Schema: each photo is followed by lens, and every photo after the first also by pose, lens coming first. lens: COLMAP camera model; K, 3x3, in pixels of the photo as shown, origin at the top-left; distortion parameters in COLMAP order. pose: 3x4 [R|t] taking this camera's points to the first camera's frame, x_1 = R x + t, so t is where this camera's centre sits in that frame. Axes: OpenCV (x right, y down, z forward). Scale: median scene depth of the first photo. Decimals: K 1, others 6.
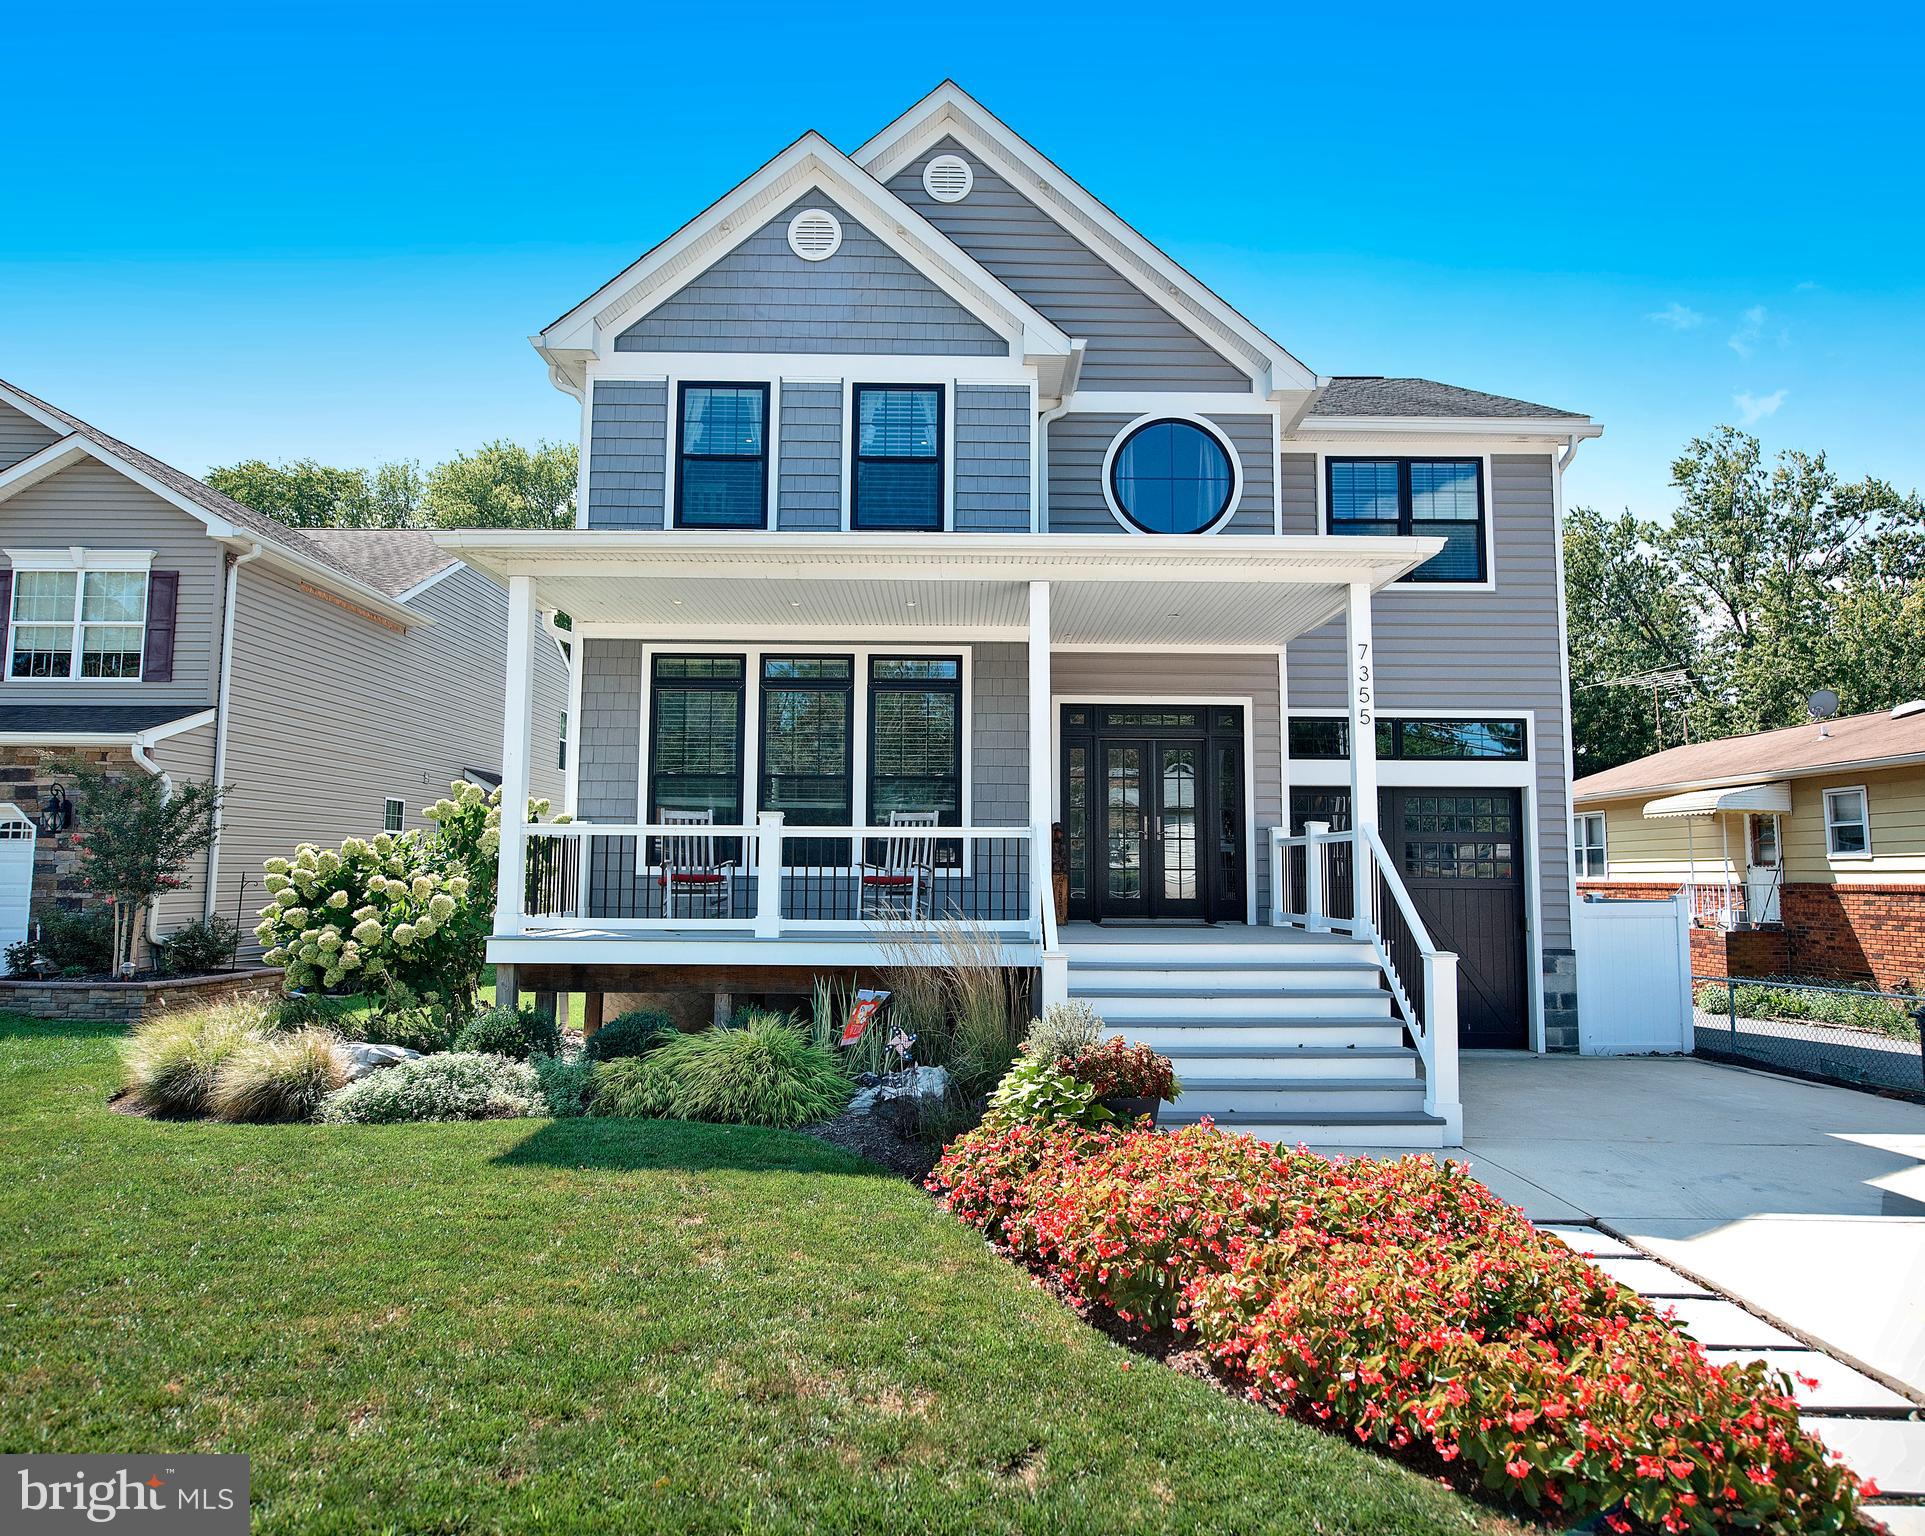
lens RADIAL K [[1489.9, 0, 965.8], [0, 1489.9, 762.9], [0, 0, 1]] dist [-0.005073, 0.002421]
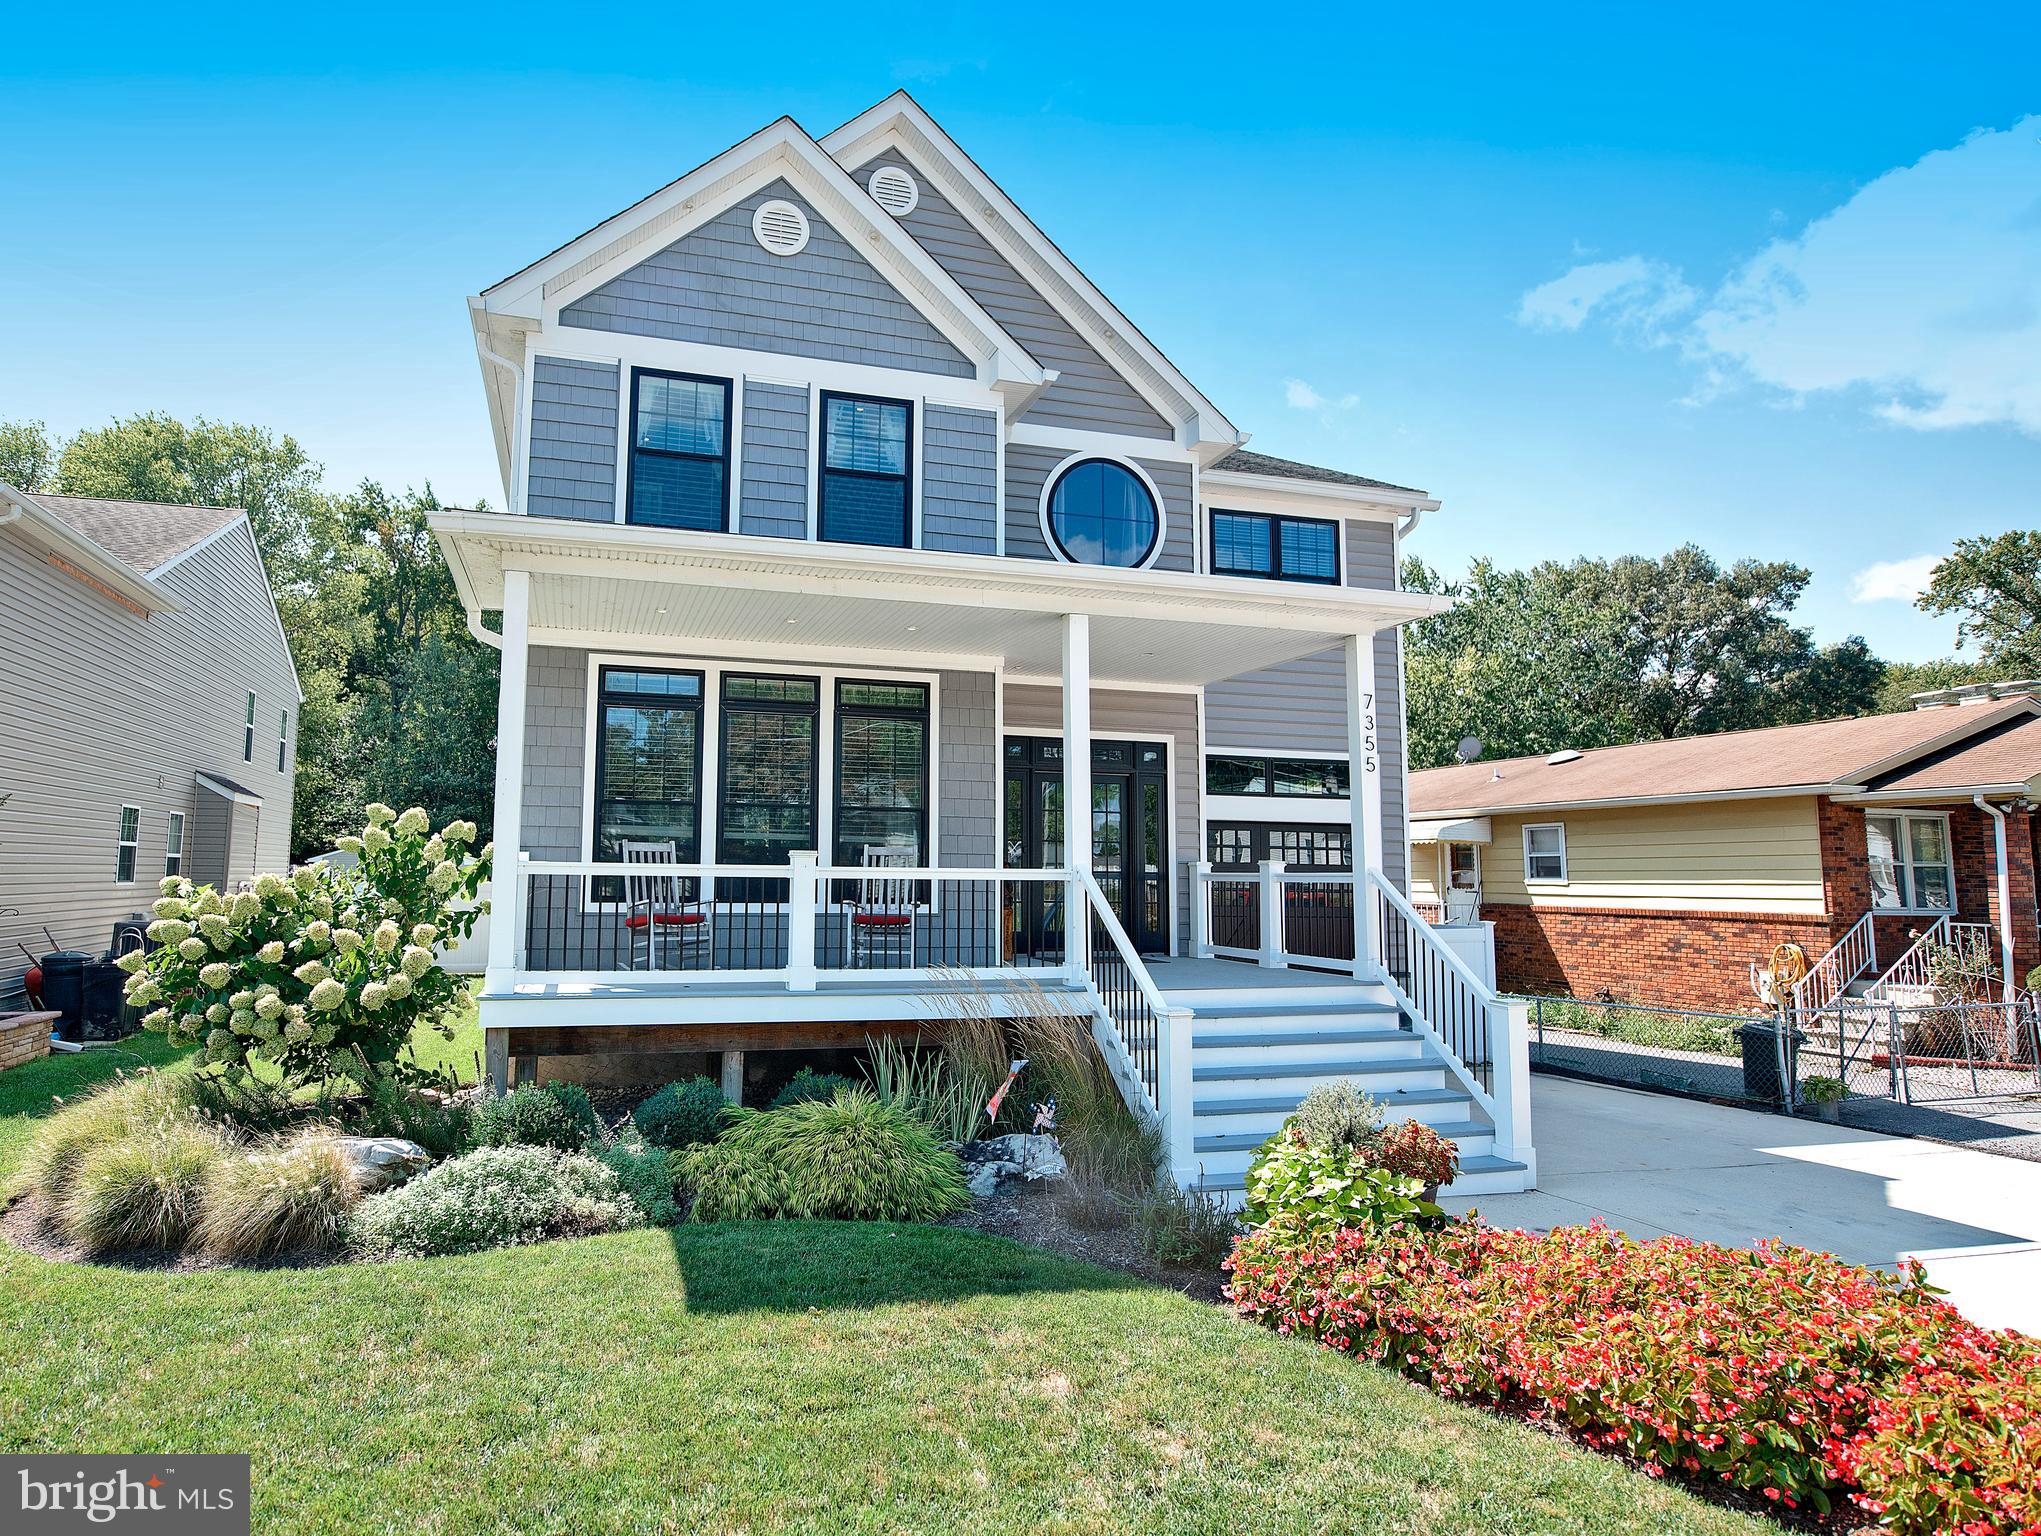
lens RADIAL K [[1371.5, 0, 1019.2], [0, 1371.5, 761.3], [0, 0, 1]] dist [-0.000727, -0.006170]
pose [[0.956528, 0.030748, 0.290016, -0.201346], [-0.028140, 0.999517, -0.013159, -0.011282], [-0.290281, 0.004426, 0.956931, 0.132189]]
